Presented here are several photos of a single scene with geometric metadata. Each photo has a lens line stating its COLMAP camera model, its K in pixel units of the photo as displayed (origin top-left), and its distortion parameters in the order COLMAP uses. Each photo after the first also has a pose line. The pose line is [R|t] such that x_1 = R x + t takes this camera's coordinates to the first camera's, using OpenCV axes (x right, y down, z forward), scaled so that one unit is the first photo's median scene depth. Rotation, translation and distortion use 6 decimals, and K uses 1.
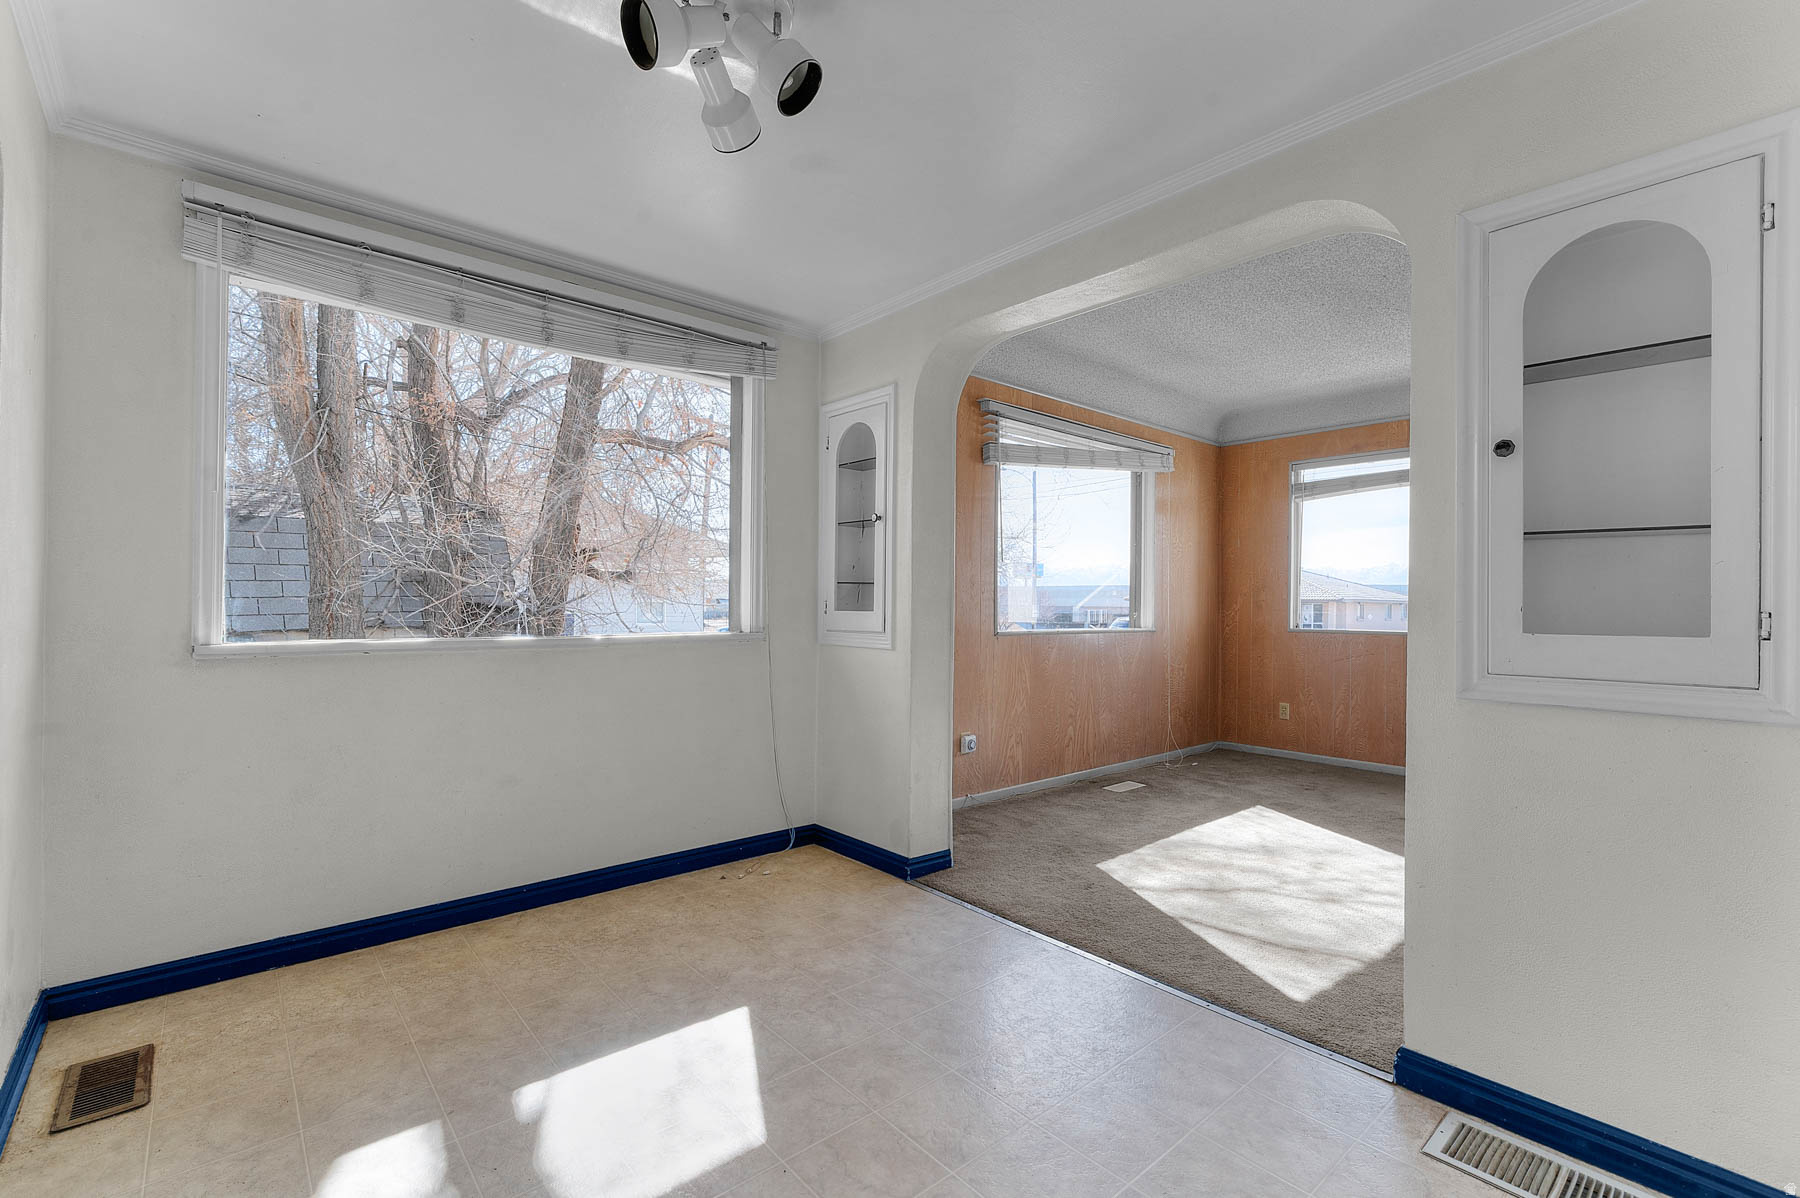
lens RADIAL K [[785.8, 0, 907.1], [0, 785.8, 597.8], [0, 0, 1]] dist [-0.001990, -0.000426]
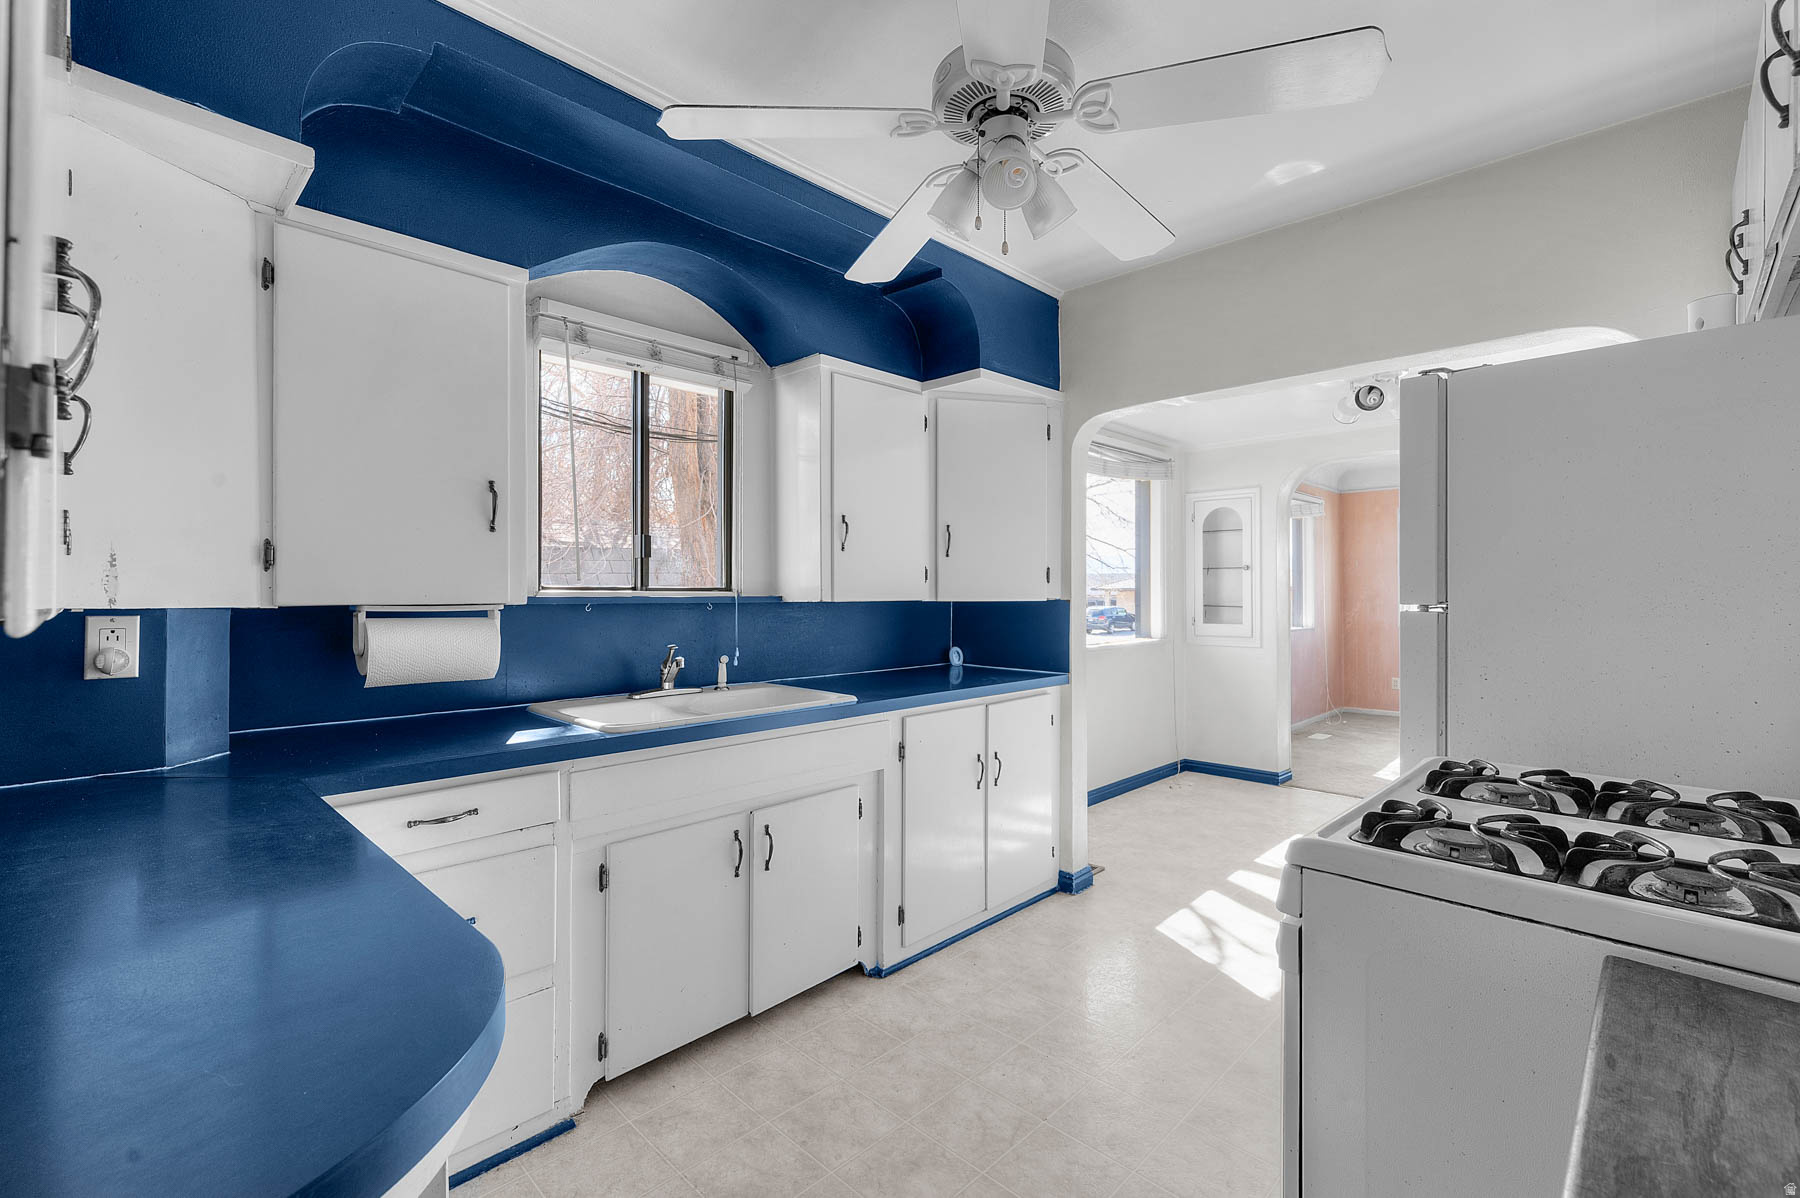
lens RADIAL K [[785.8, 0, 896.0], [0, 785.8, 591.7], [0, 0, 1]] dist [-0.001990, -0.000426]
pose [[0.996838, -0.016342, 0.077756, -0.834728], [0.016124, 0.999864, 0.003420, -0.063788], [-0.077801, -0.002155, 0.996967, -0.539466]]
